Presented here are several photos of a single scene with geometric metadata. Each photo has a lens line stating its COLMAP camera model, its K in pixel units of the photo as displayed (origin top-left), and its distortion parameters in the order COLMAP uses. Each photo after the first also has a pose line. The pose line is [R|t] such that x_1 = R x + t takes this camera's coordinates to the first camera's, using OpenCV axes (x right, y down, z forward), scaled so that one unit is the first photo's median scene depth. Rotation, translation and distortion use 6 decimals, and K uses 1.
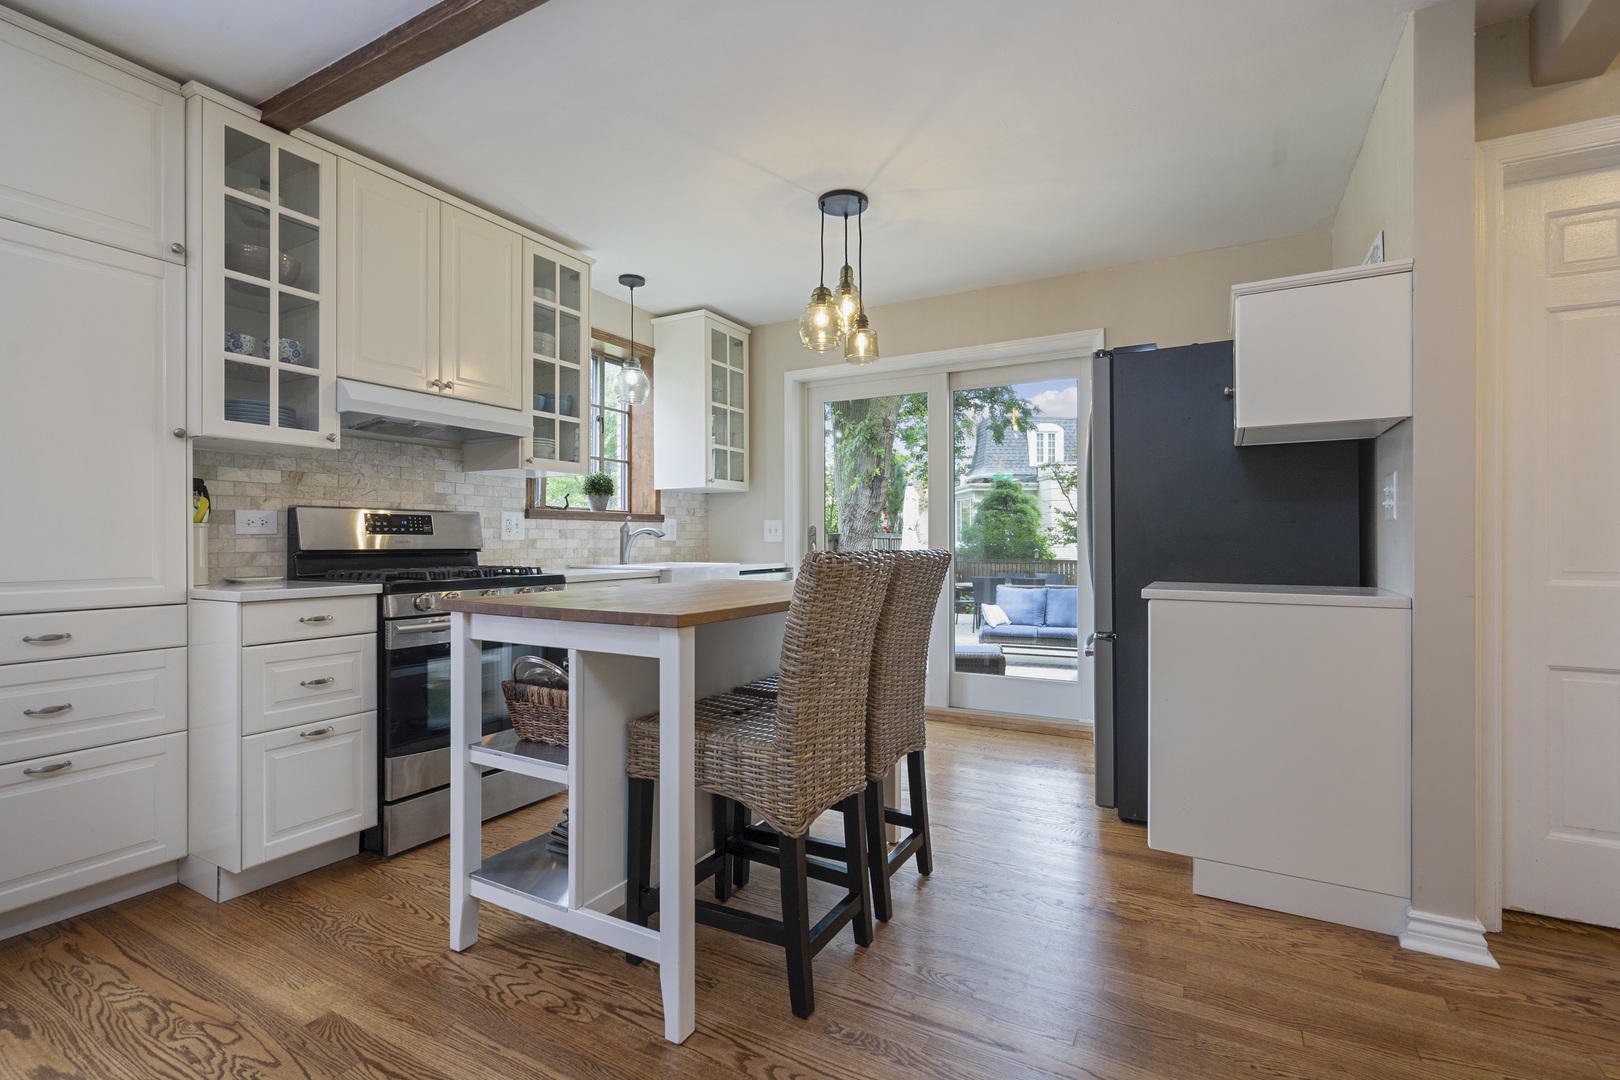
lens RADIAL K [[746.8, 0, 807.6], [0, 746.8, 539.2], [0, 0, 1]] dist [-0.000054, 0.003894]
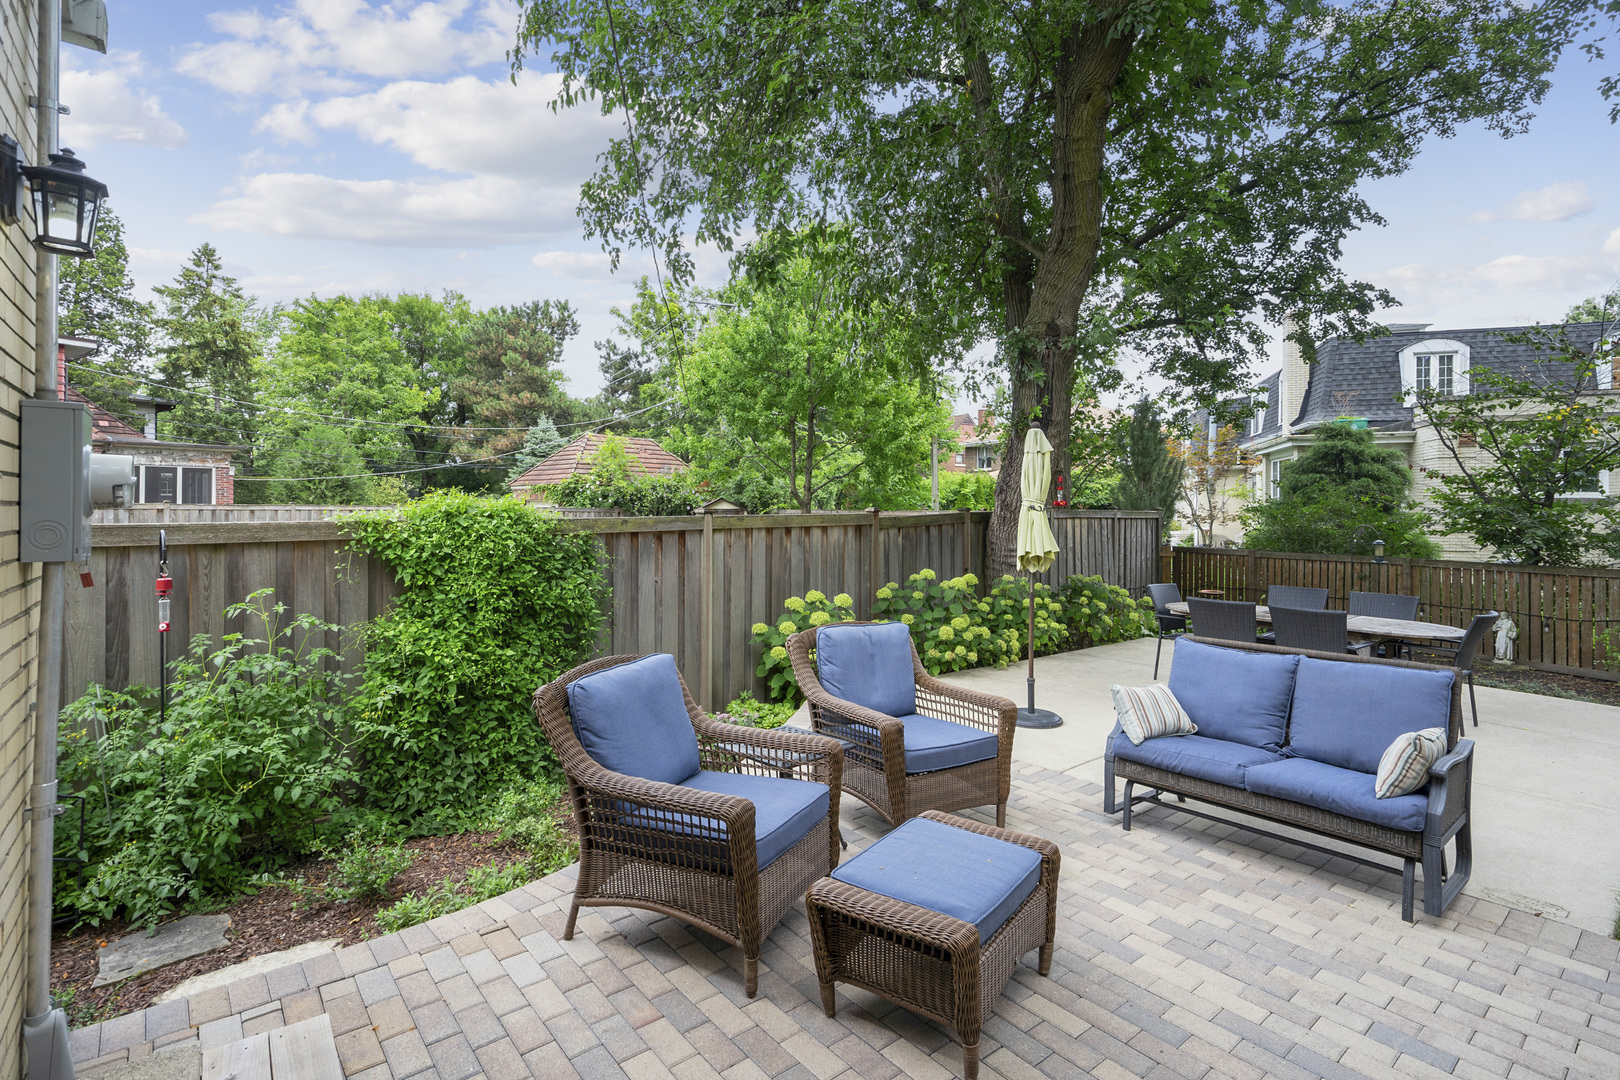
lens RADIAL K [[746.8, 0, 817.4], [0, 746.8, 509.7], [0, 0, 1]] dist [-0.000054, 0.003894]
pose [[0.916537, 0.011880, -0.399774, 0.755978], [-0.010393, 0.999929, 0.005887, -0.049526], [0.399816, -0.001241, 0.916595, 1.599728]]
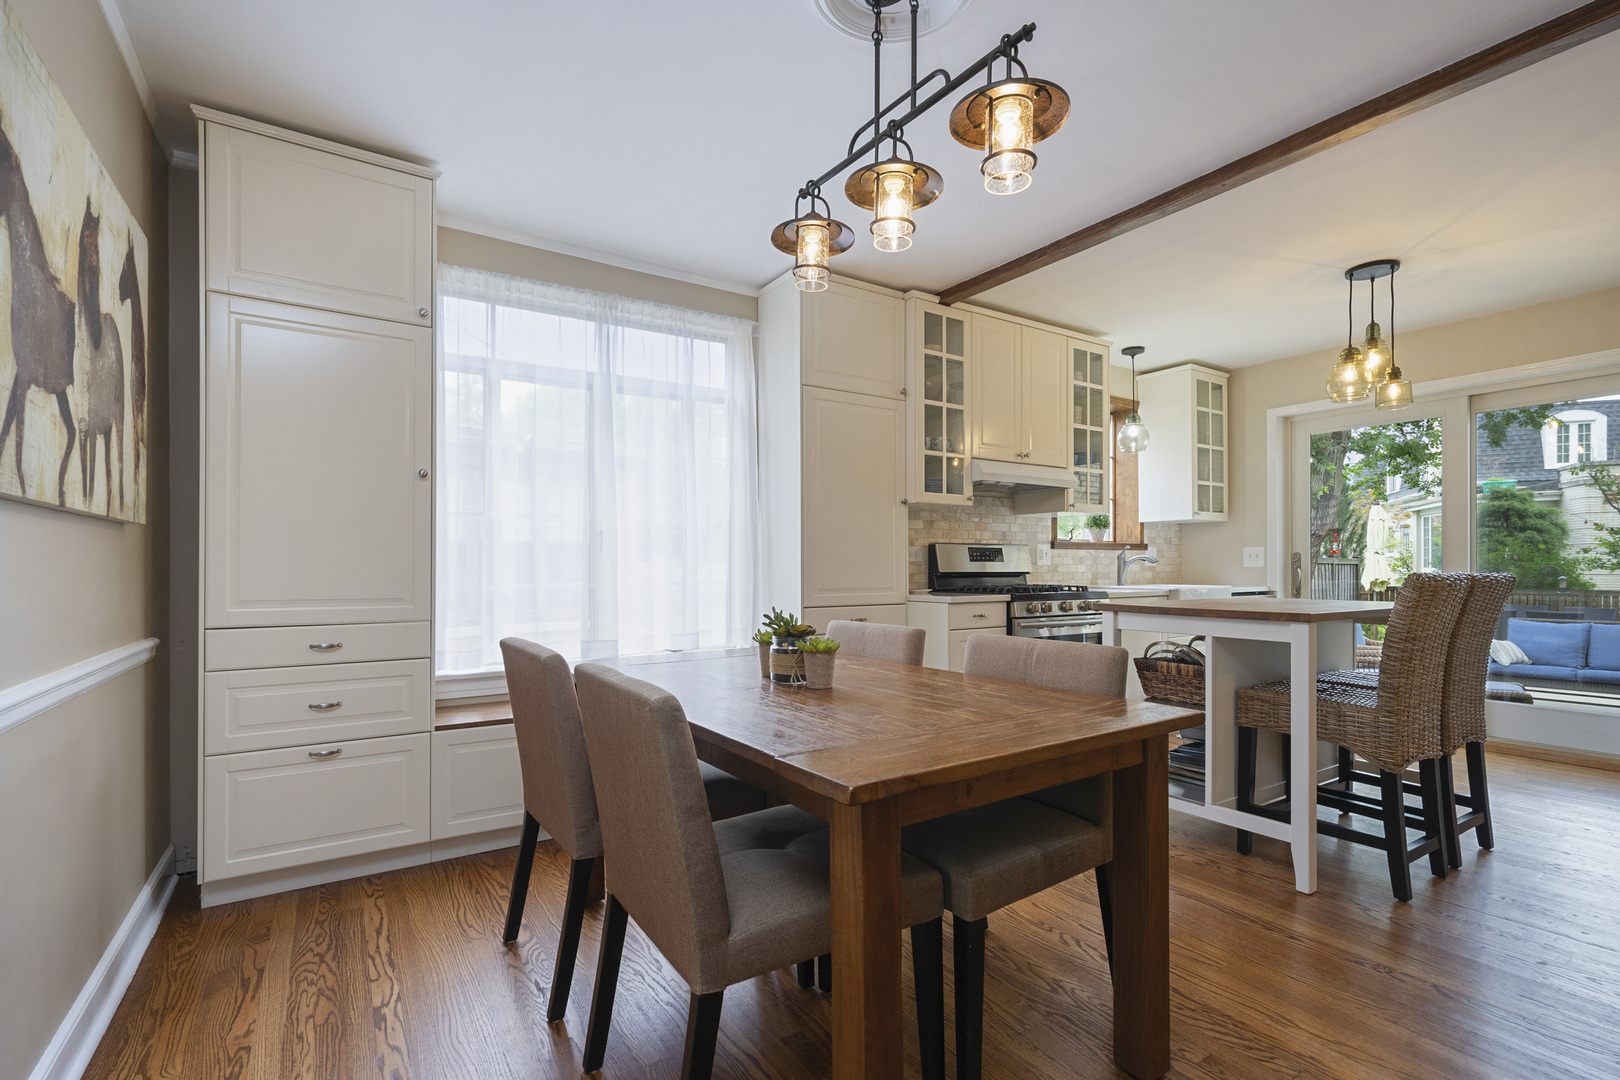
lens RADIAL K [[746.8, 0, 804.9], [0, 746.8, 567.7], [0, 0, 1]] dist [-0.000054, 0.003894]
pose [[0.884908, 0.000252, -0.465766, -0.169853], [0.001655, 0.999992, 0.003686, -0.000548], [0.465763, -0.004032, 0.884900, -0.380853]]
